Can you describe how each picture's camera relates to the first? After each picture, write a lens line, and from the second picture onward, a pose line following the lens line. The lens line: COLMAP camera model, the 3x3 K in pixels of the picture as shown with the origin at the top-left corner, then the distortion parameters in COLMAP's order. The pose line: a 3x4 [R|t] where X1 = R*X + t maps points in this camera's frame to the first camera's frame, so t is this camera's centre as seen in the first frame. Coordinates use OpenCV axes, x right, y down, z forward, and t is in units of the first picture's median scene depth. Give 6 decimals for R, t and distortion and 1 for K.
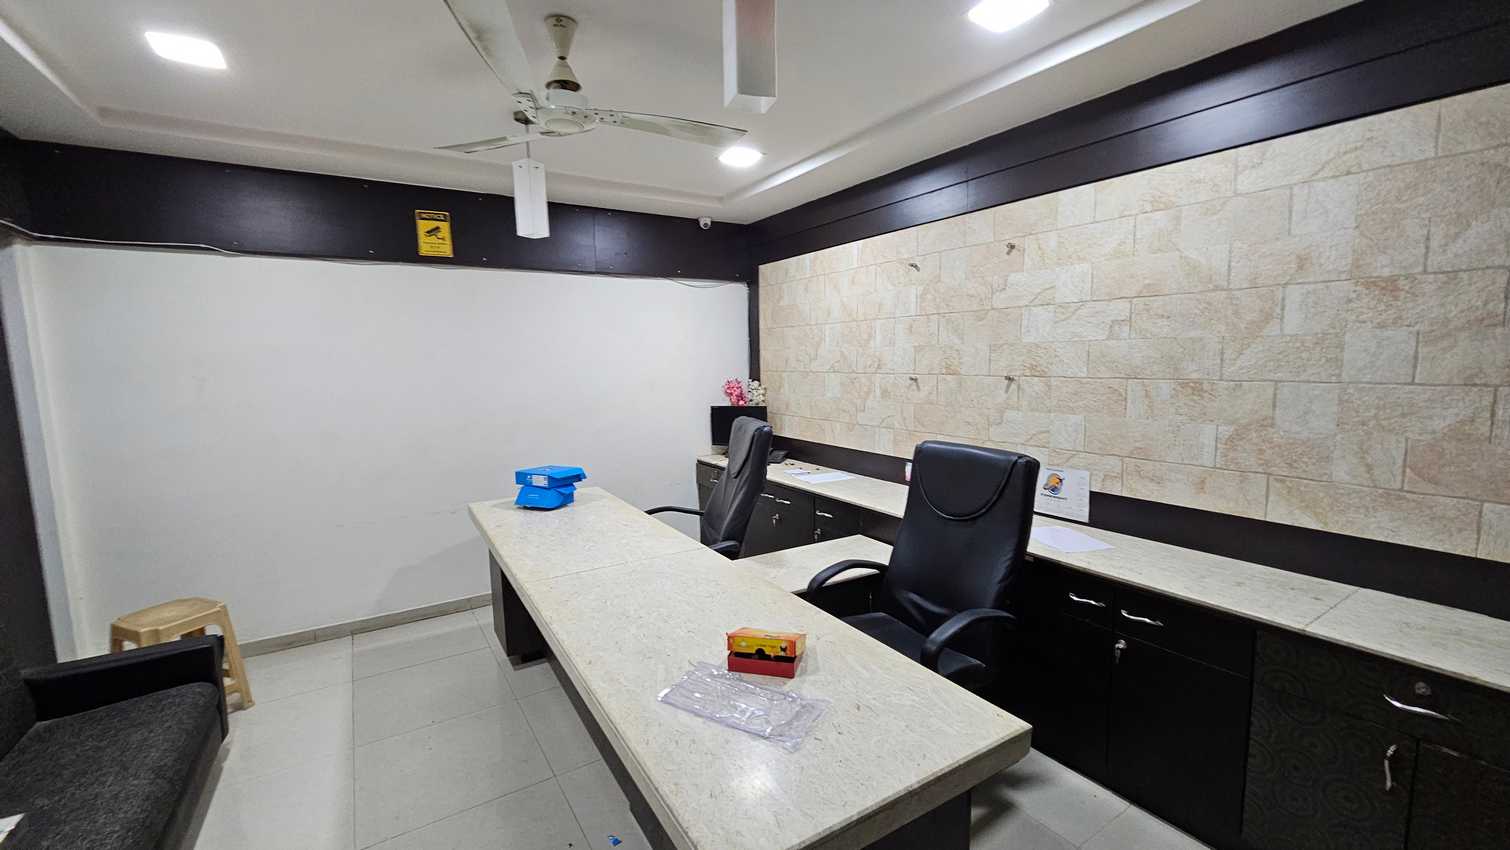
lens RADIAL K [[624.6, 0, 755.0], [0, 624.6, 425.0], [0, 0, 1]] dist [0.000758, -0.000294]
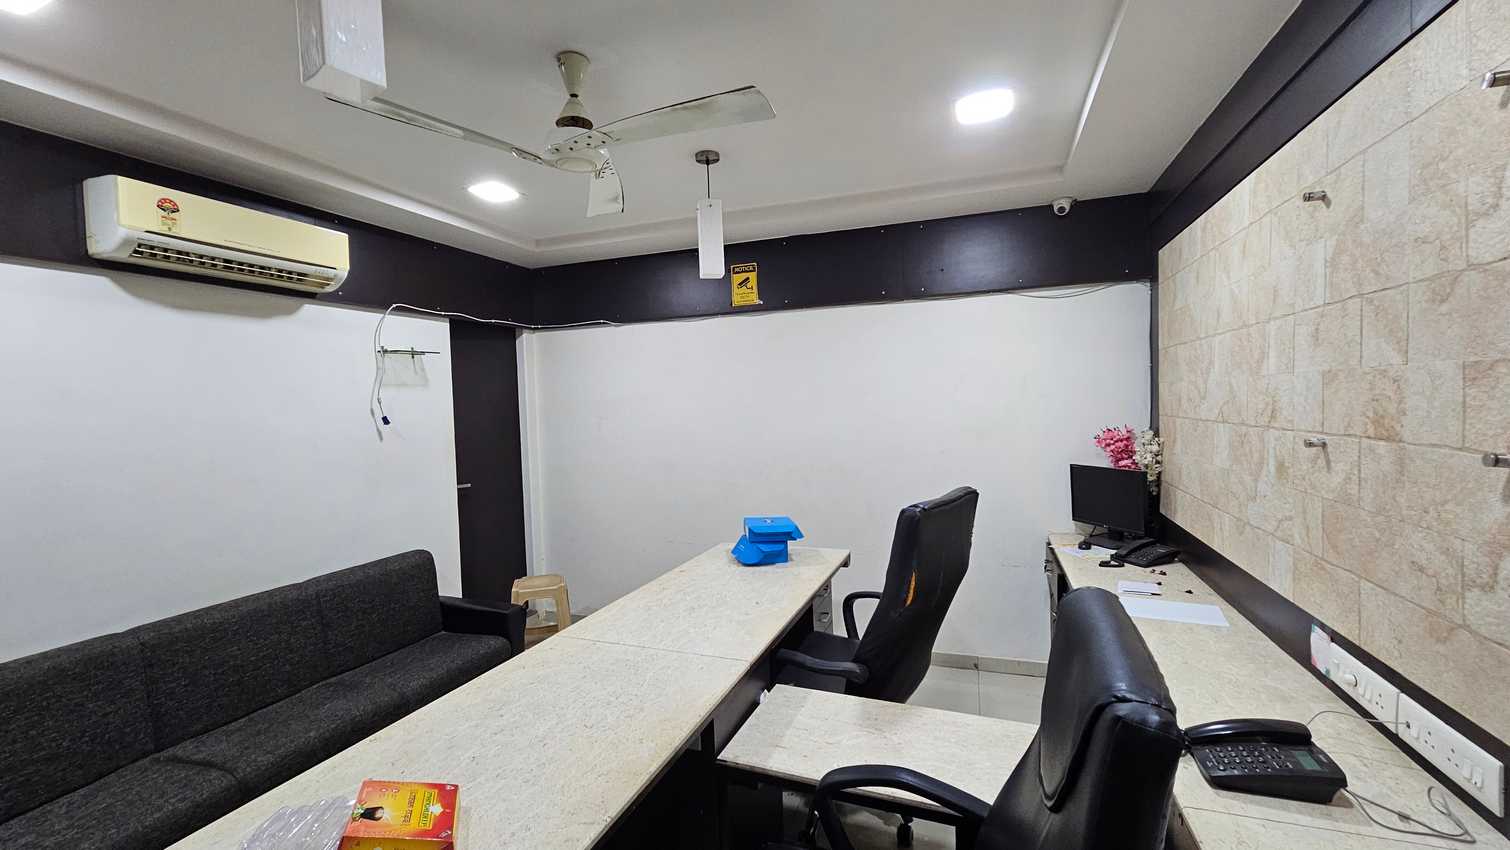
lens RADIAL K [[624.6, 0, 755.0], [0, 624.6, 425.0], [0, 0, 1]] dist [0.000758, -0.000294]
pose [[0.598103, 0.029036, -0.800893, 0.373470], [-0.068691, 0.997523, -0.015133, -0.052560], [0.798470, 0.064065, 0.598616, 0.400800]]
